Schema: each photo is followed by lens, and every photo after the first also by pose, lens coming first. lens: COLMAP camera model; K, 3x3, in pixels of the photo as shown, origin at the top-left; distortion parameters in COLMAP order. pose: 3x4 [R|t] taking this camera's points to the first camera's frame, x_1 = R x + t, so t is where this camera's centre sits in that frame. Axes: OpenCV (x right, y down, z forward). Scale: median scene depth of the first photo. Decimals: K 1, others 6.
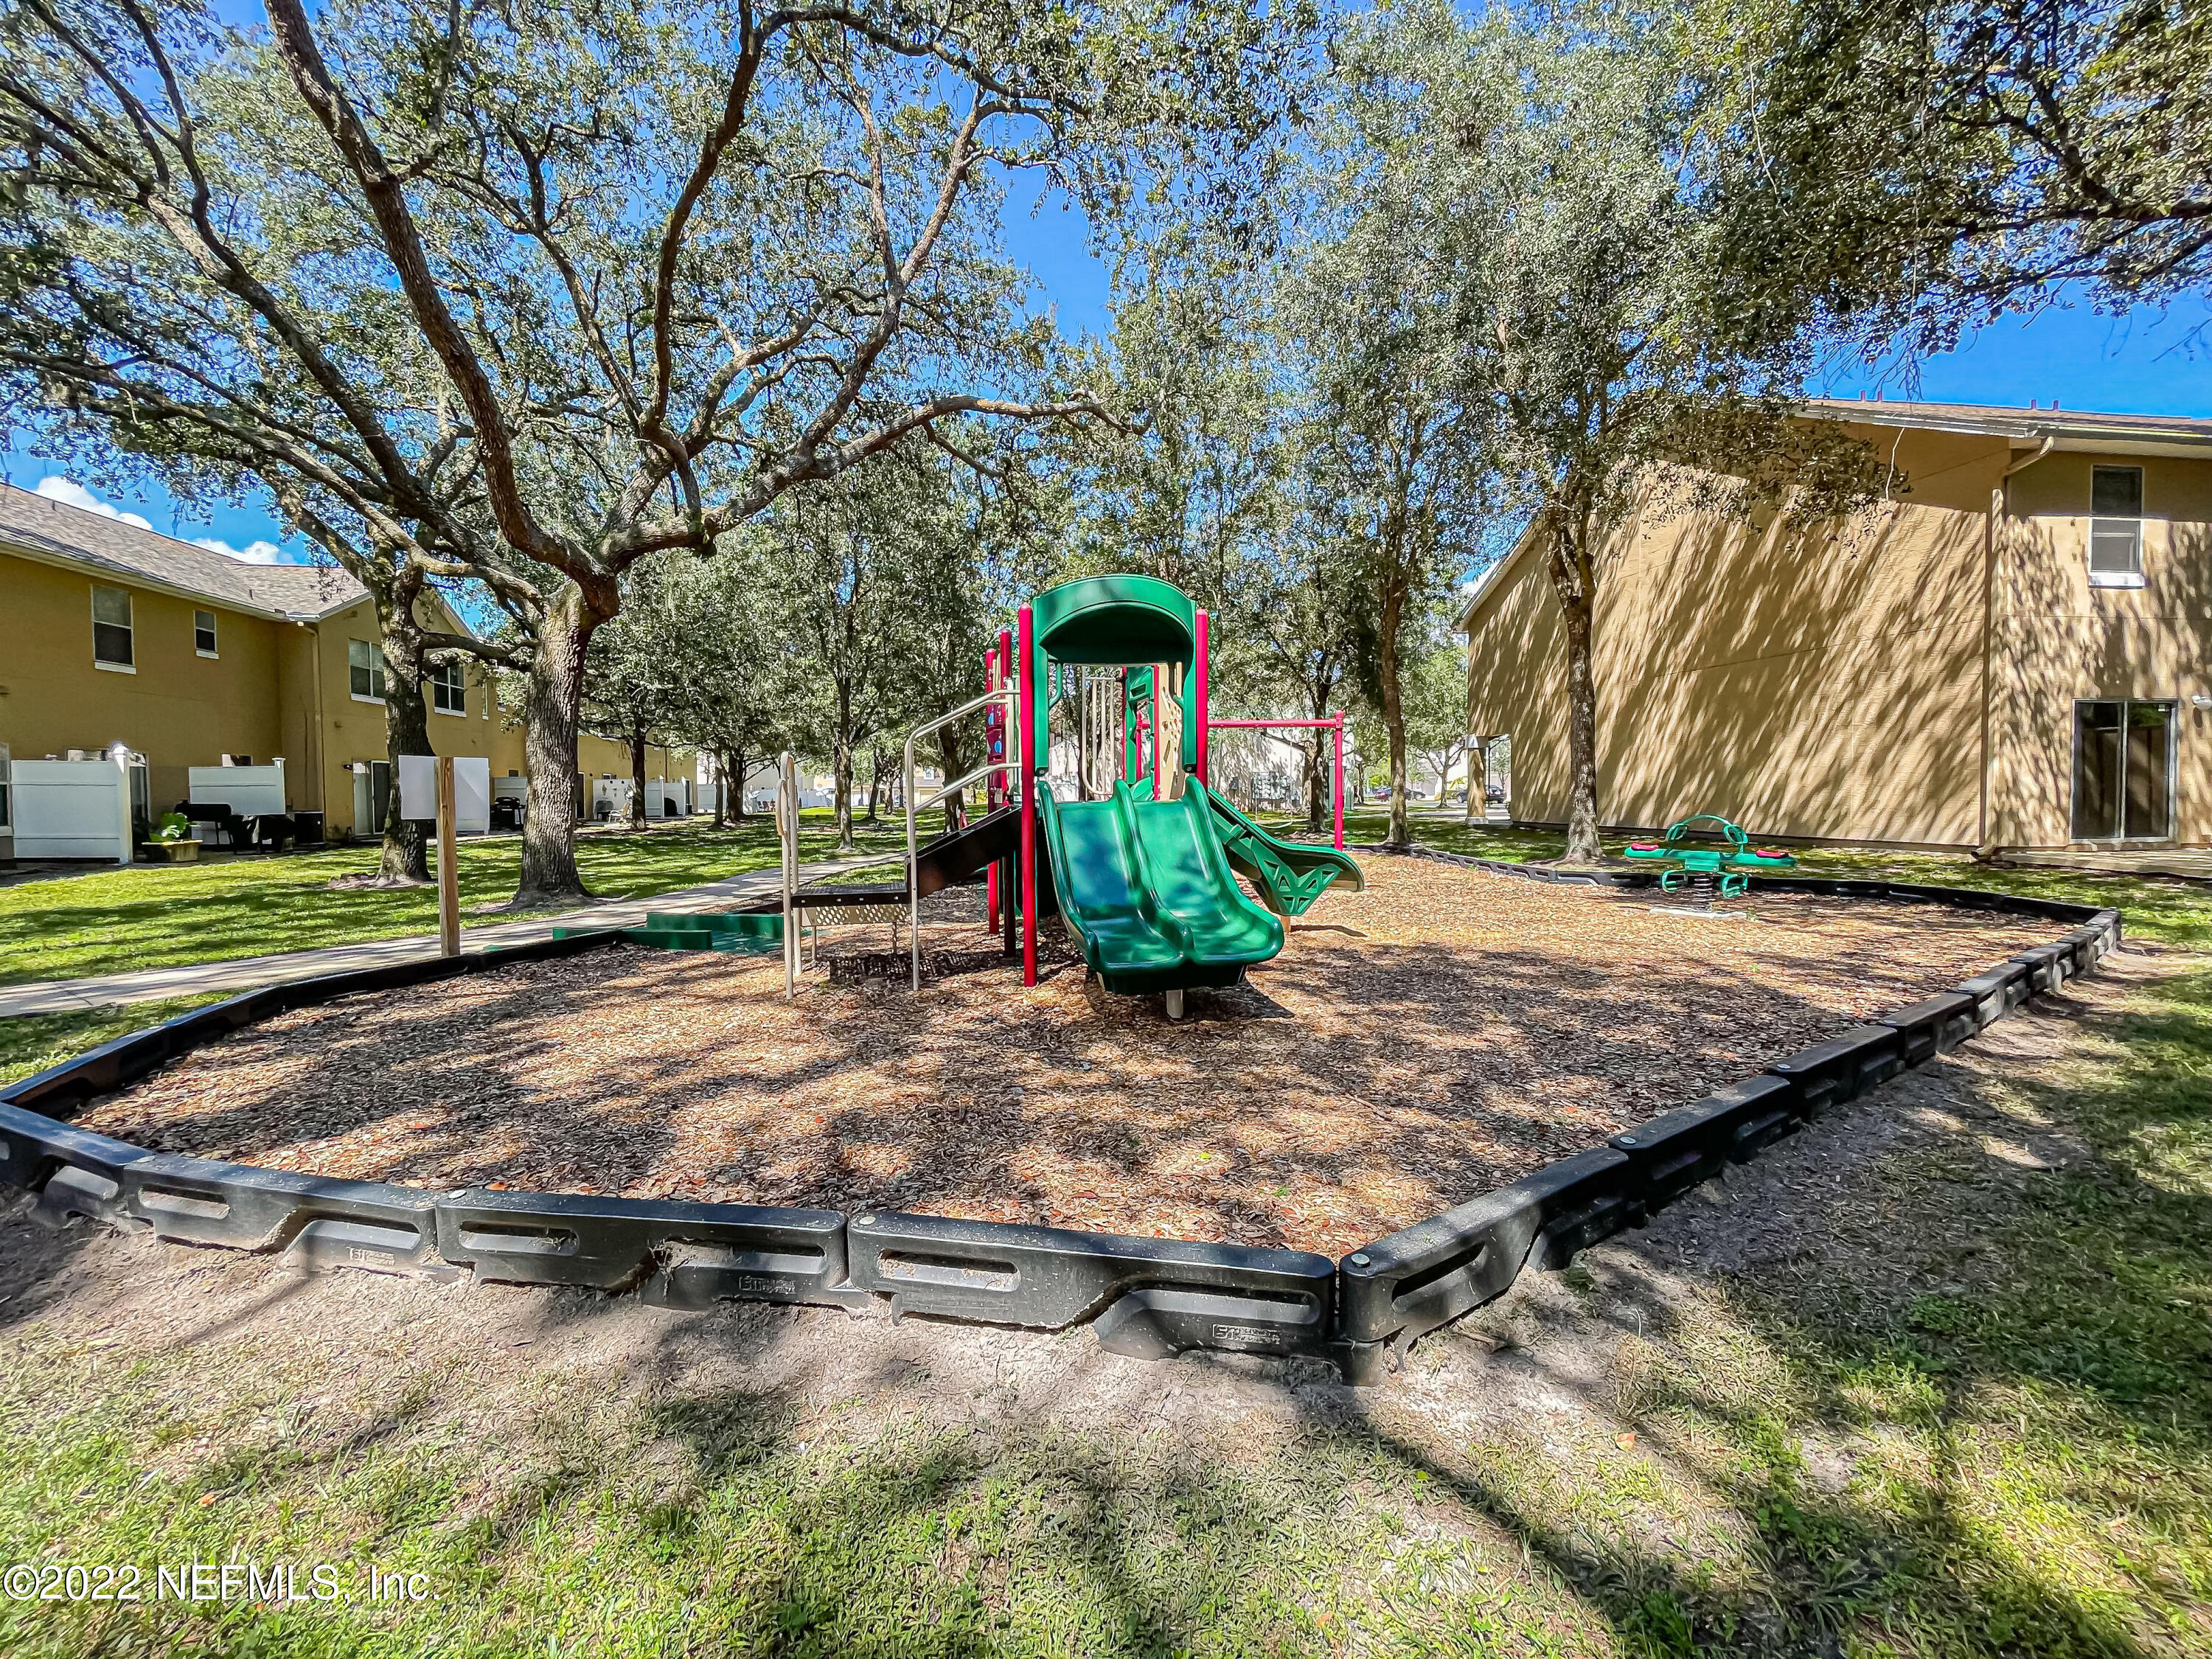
lens RADIAL K [[887.6, 0, 1104.6], [0, 887.6, 818.2], [0, 0, 1]] dist [0.002011, 0.000104]
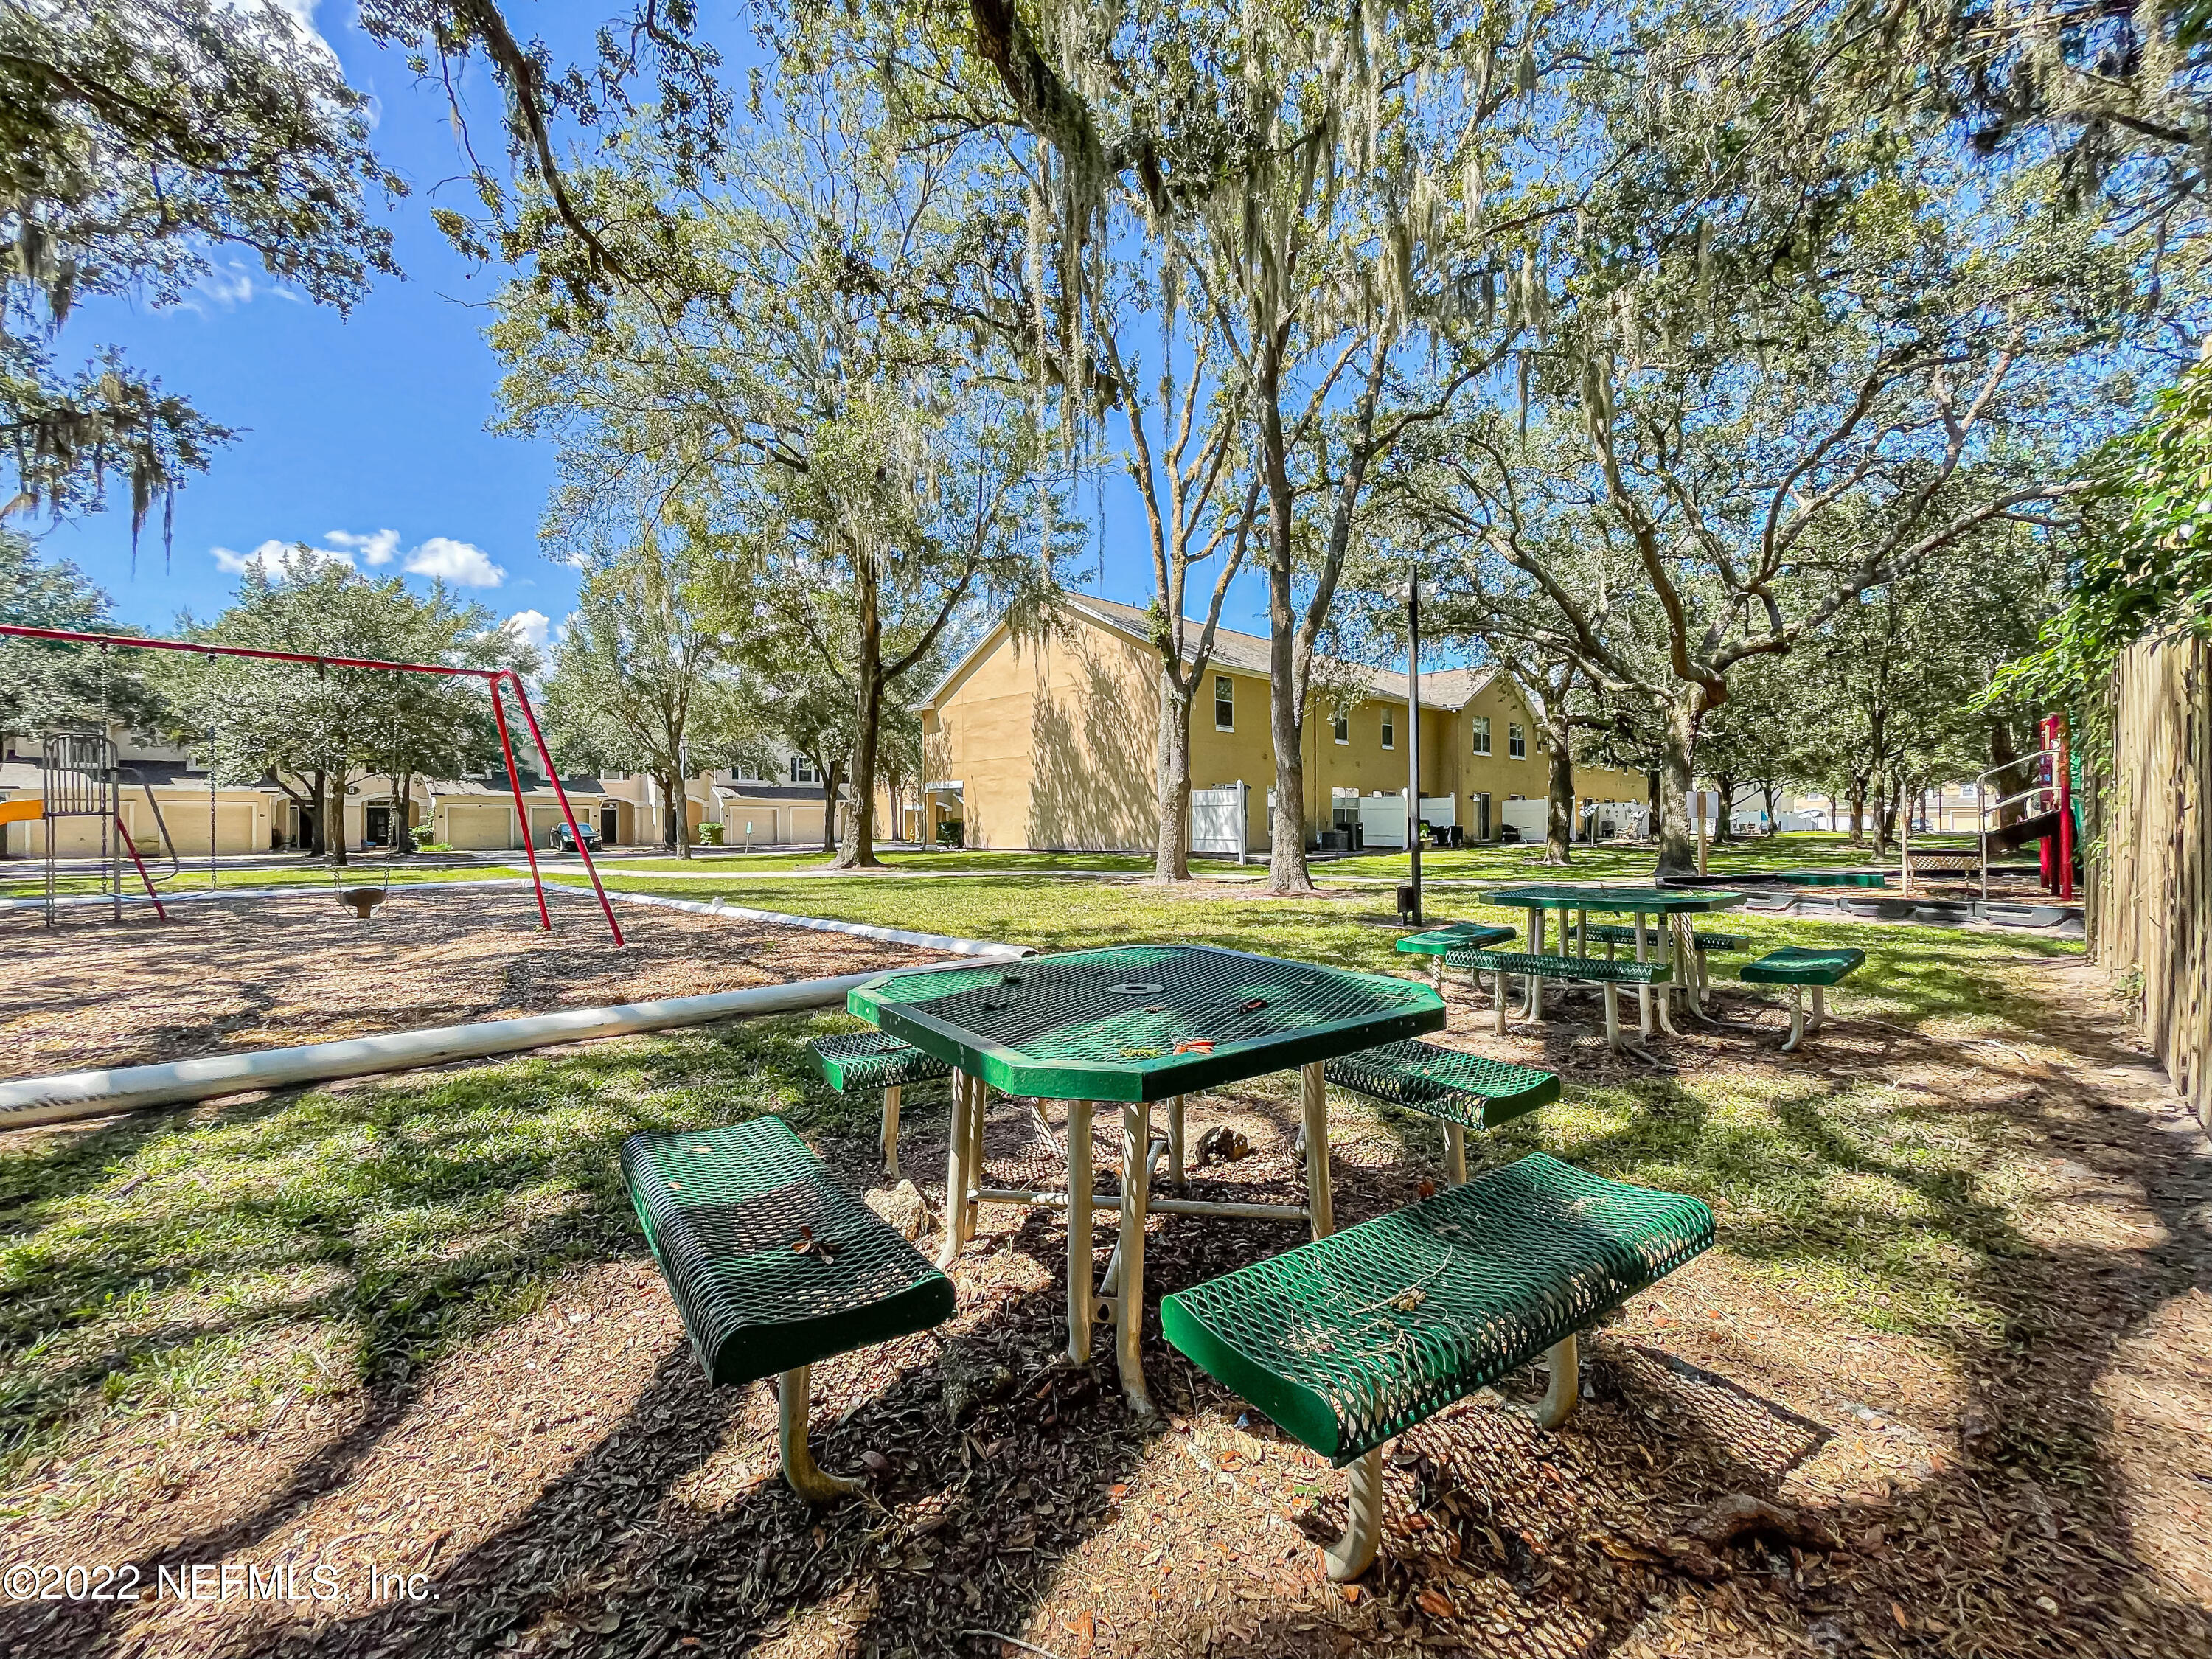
lens RADIAL K [[887.6, 0, 1104.1], [0, 887.6, 818.5], [0, 0, 1]] dist [0.002011, 0.000104]
pose [[0.568431, -0.001073, -0.822730, 0.148340], [-0.021635, 0.999634, -0.016251, 0.038649], [0.822447, 0.027037, 0.568200, -0.849598]]
